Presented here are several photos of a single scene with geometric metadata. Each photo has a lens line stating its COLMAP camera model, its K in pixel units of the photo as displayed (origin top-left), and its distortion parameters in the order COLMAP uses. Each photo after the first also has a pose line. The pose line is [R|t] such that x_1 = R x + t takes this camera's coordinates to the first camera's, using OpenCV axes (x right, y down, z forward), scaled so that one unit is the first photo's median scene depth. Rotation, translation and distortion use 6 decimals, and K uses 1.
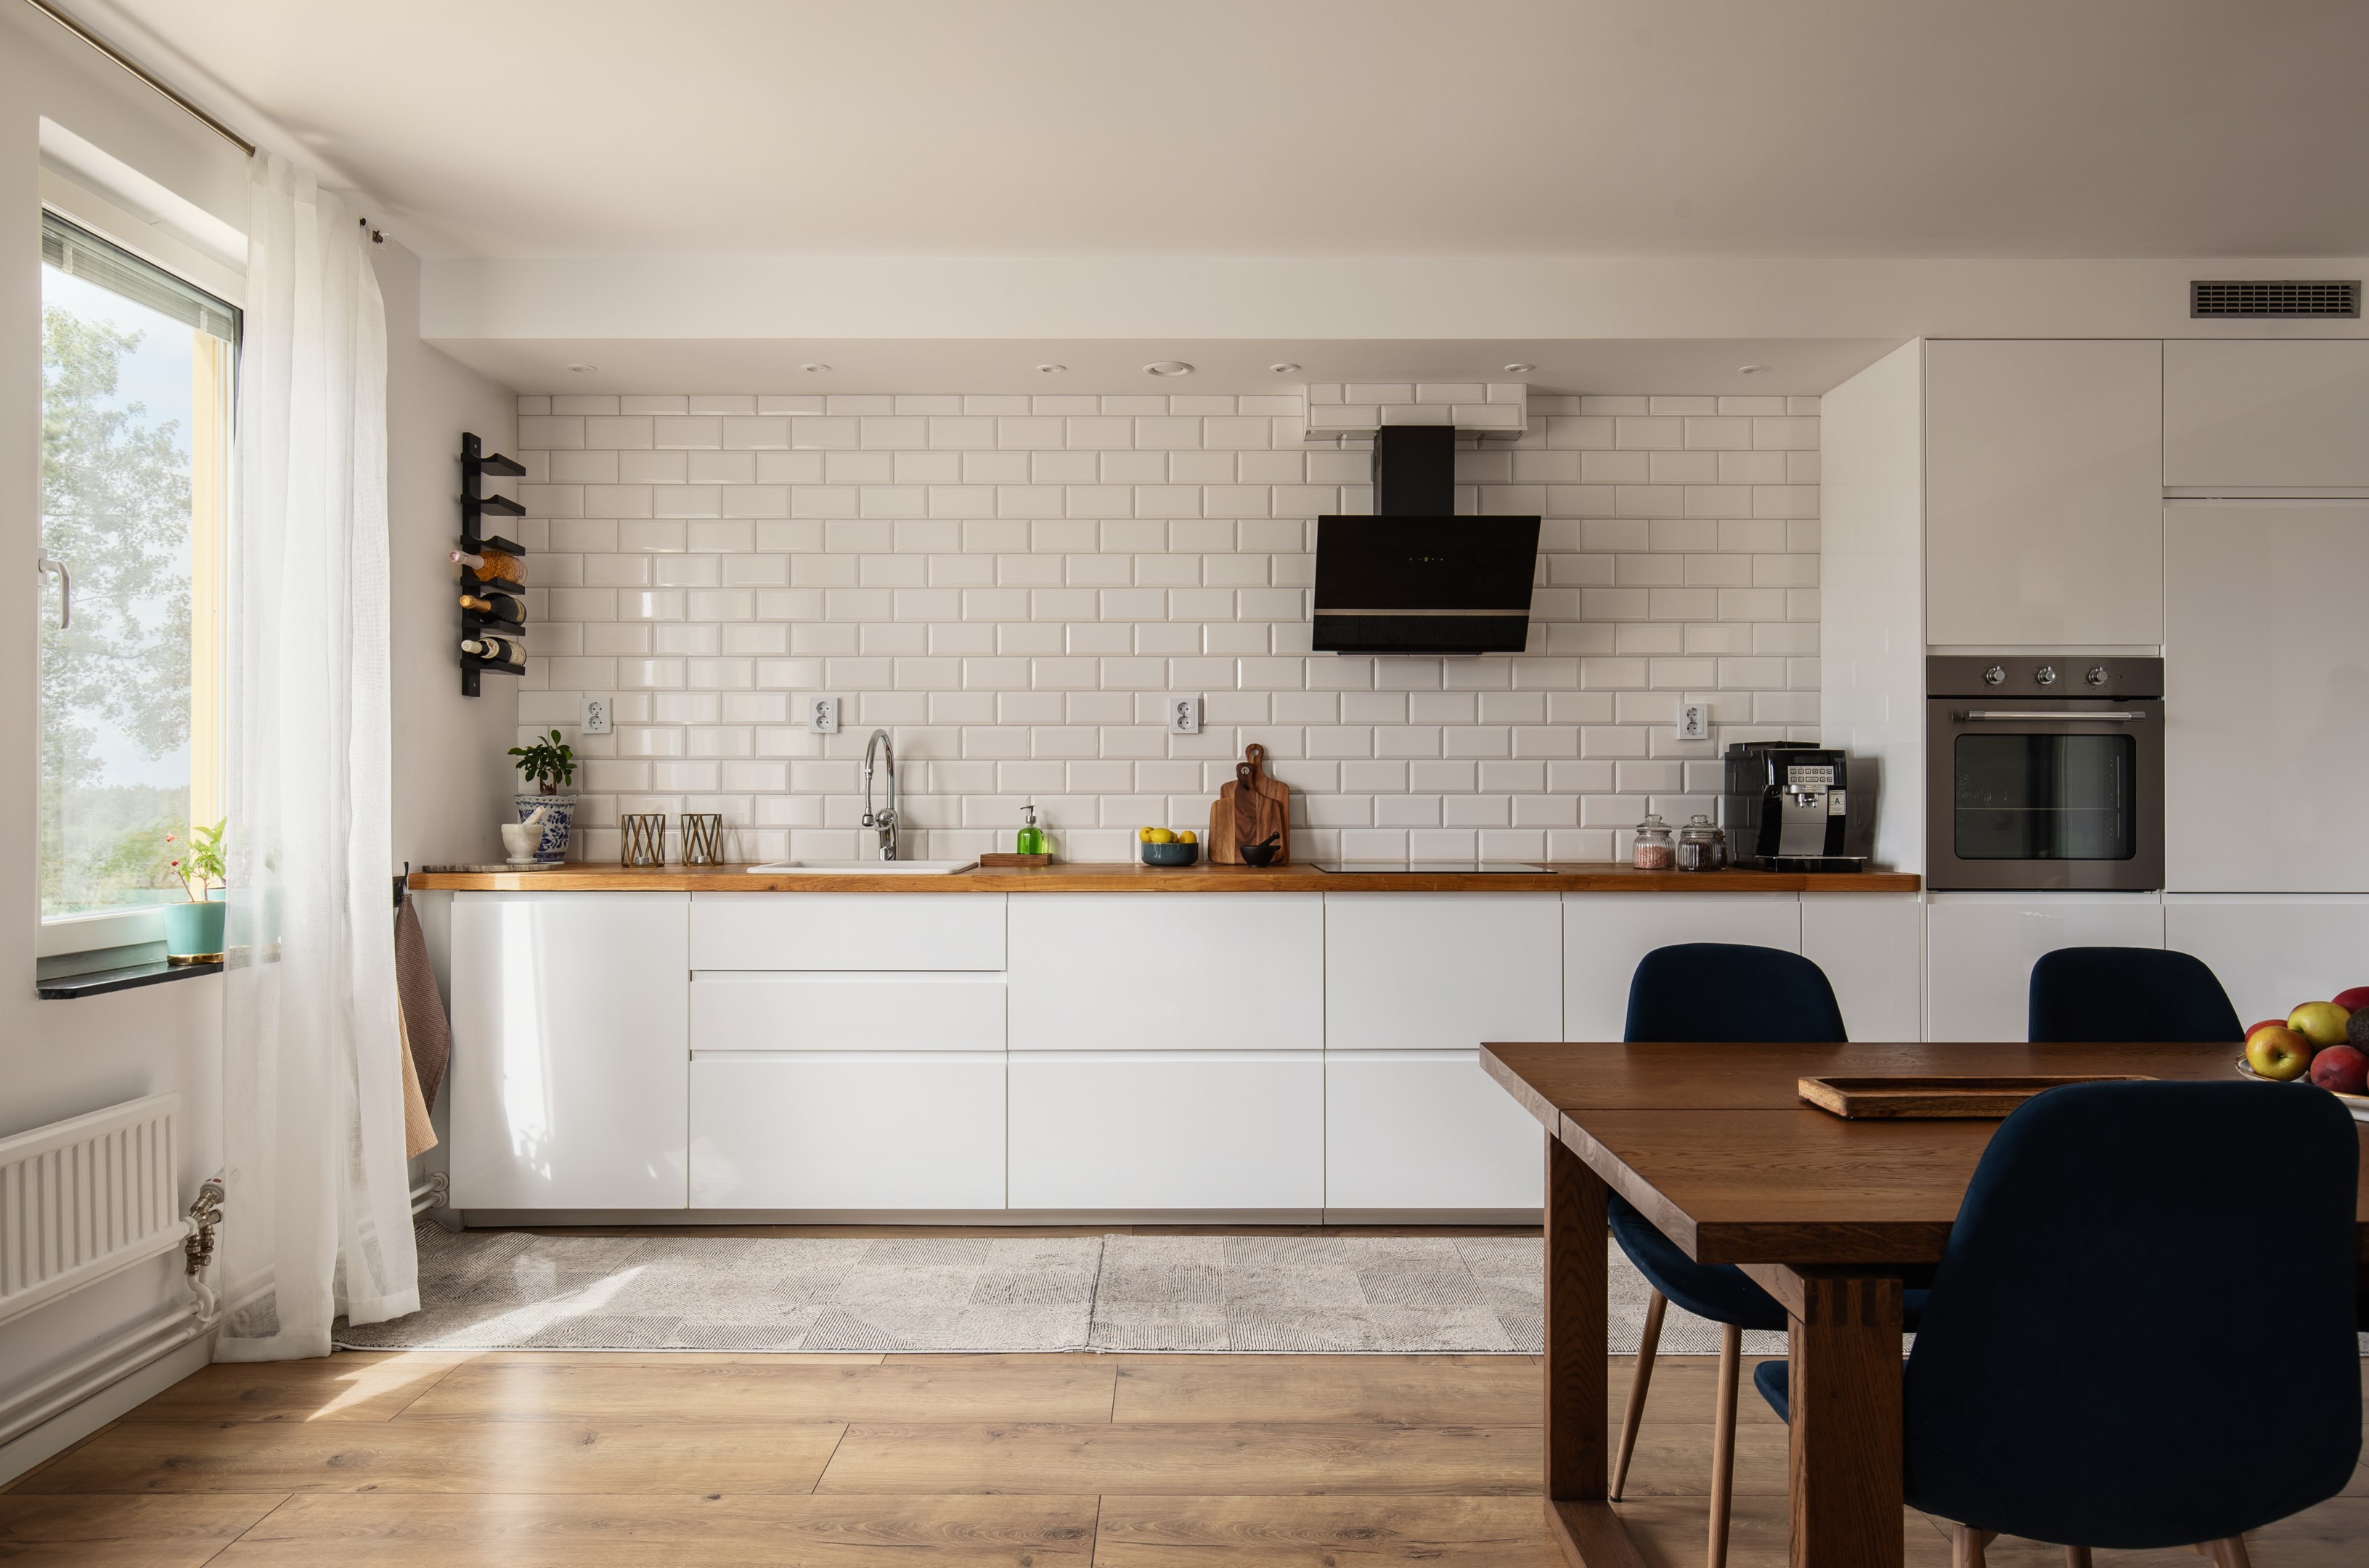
lens RADIAL K [[1610.0, 0, 1184.9], [0, 1610.0, 792.7], [0, 0, 1]] dist [0.026057, -0.000451]
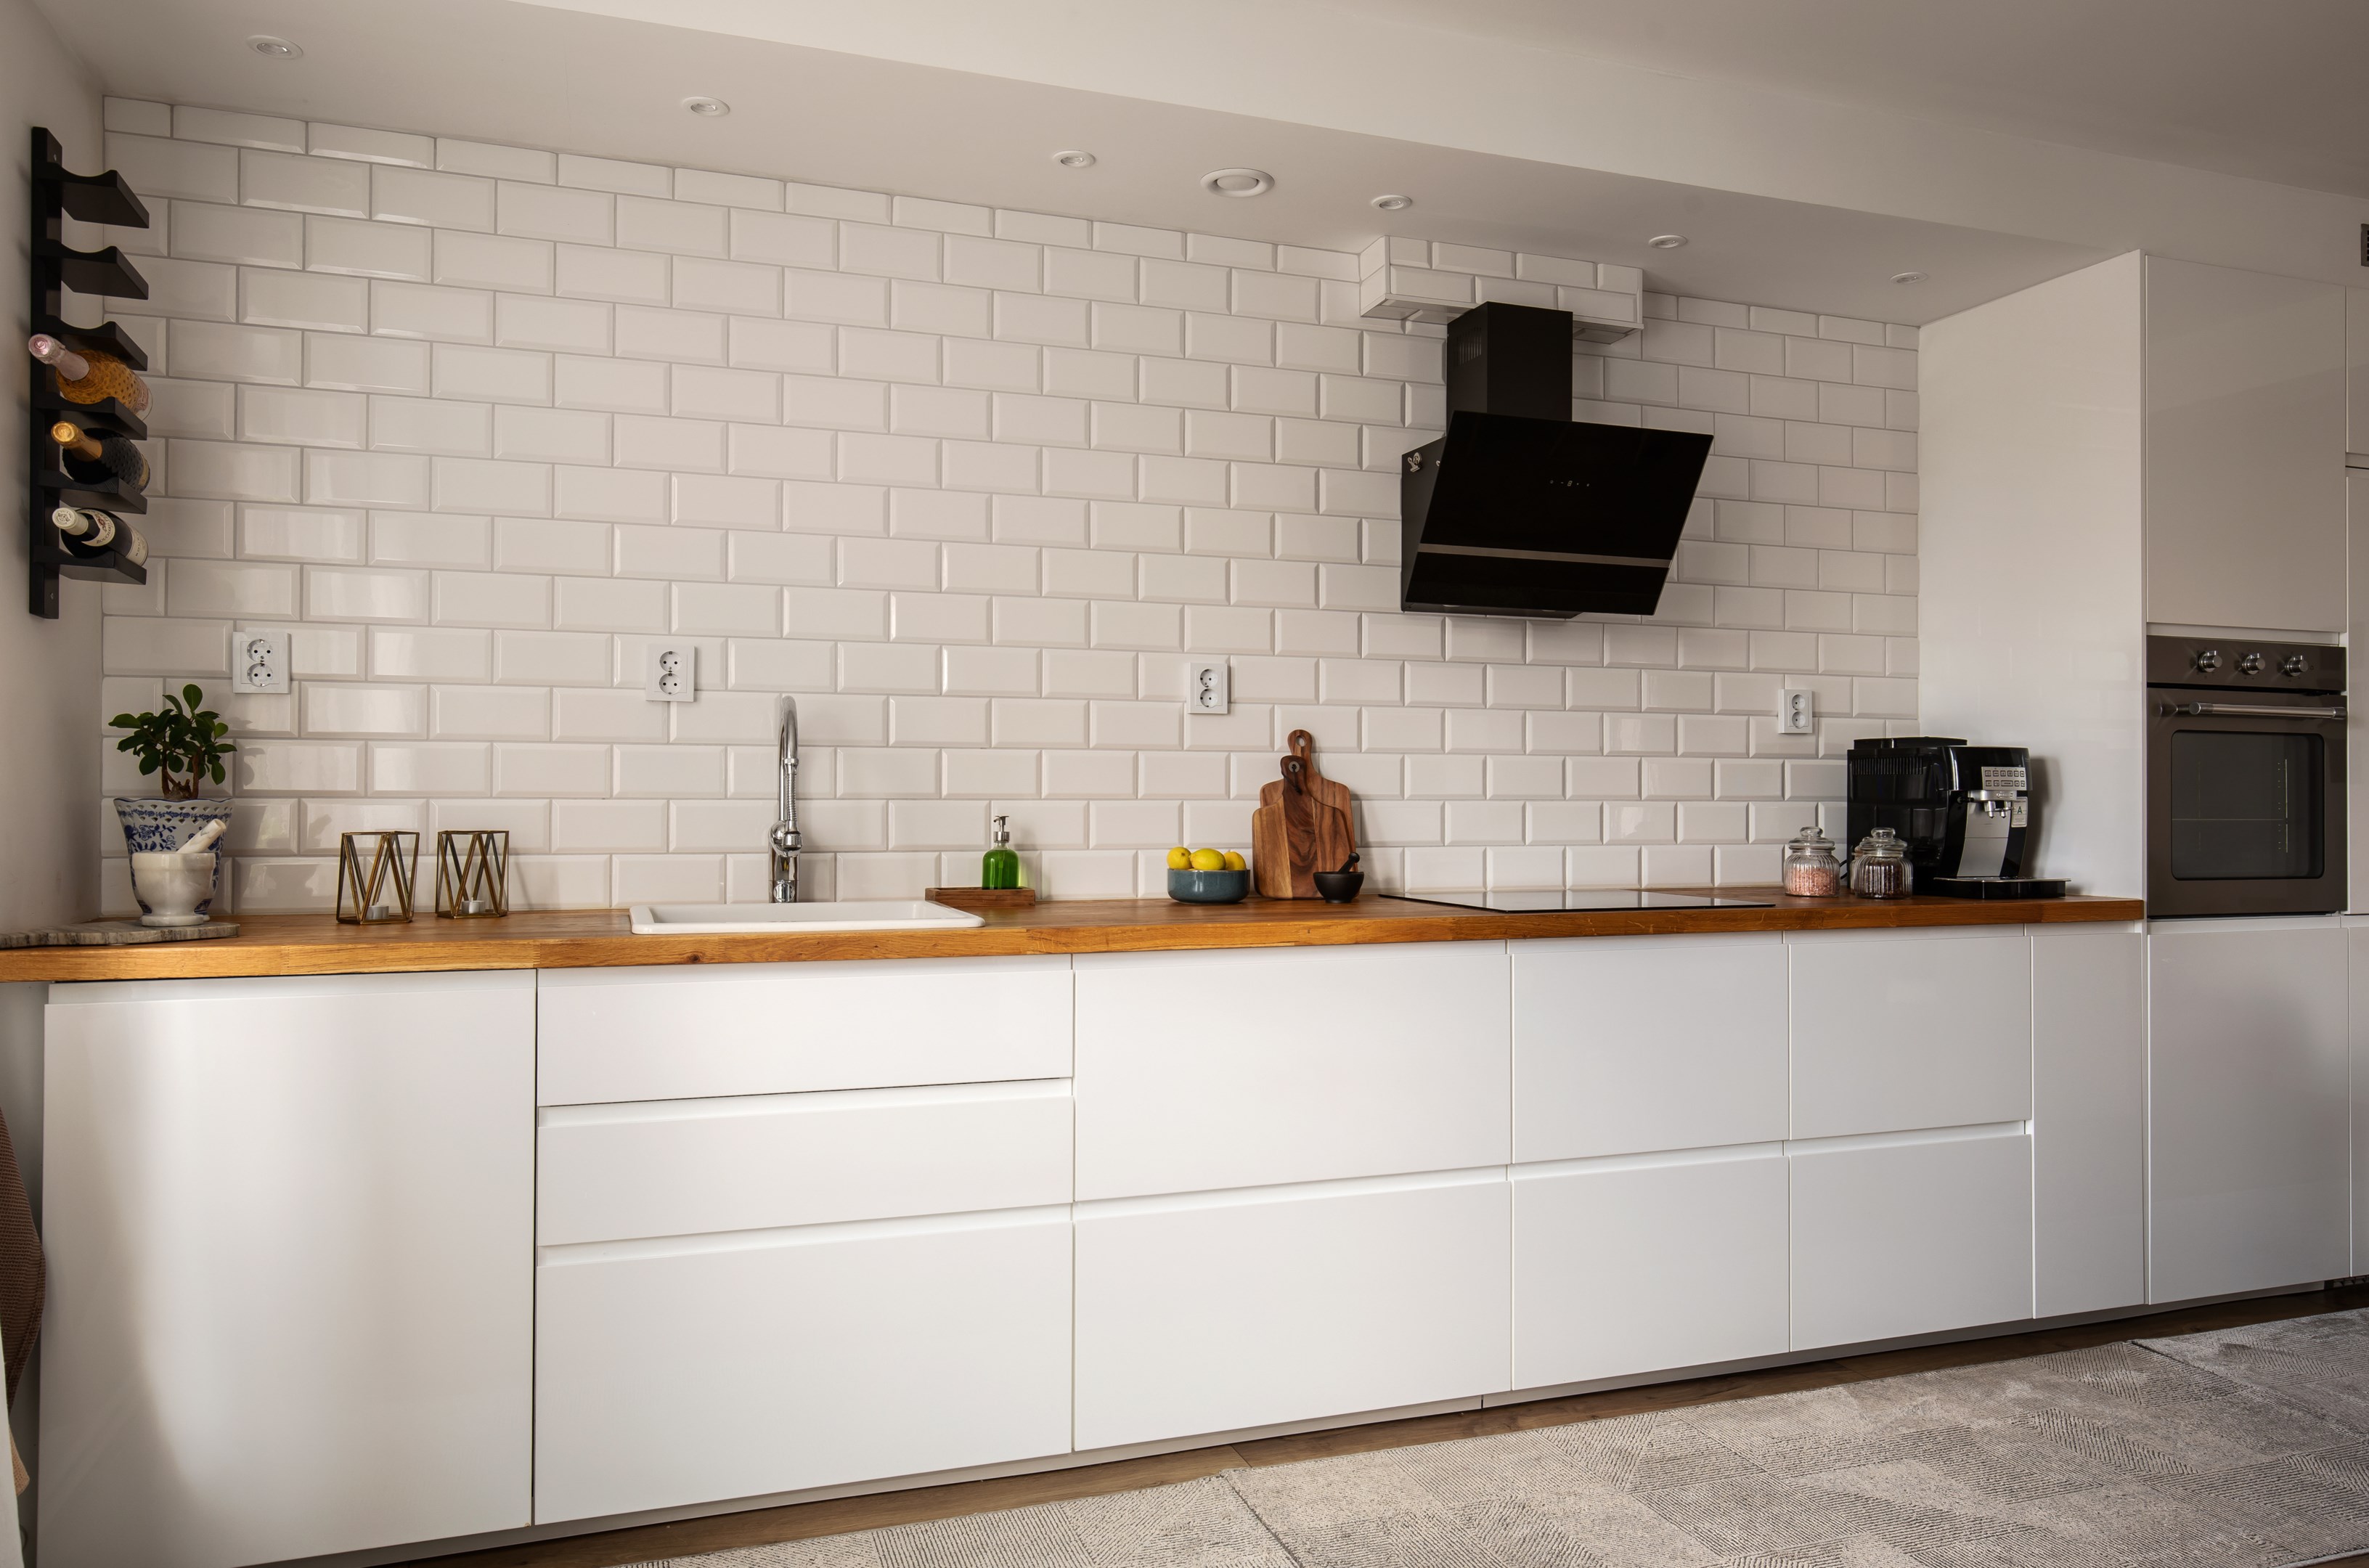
lens RADIAL K [[1641.9, 0, 1183.8], [0, 1641.9, 789.0], [0, 0, 1]] dist [0.011150, 0.010213]
pose [[0.938149, 0.004403, 0.346203, -0.269848], [-0.002703, 0.999982, -0.005392, 0.000133], [-0.346221, 0.004123, 0.938144, 0.343423]]
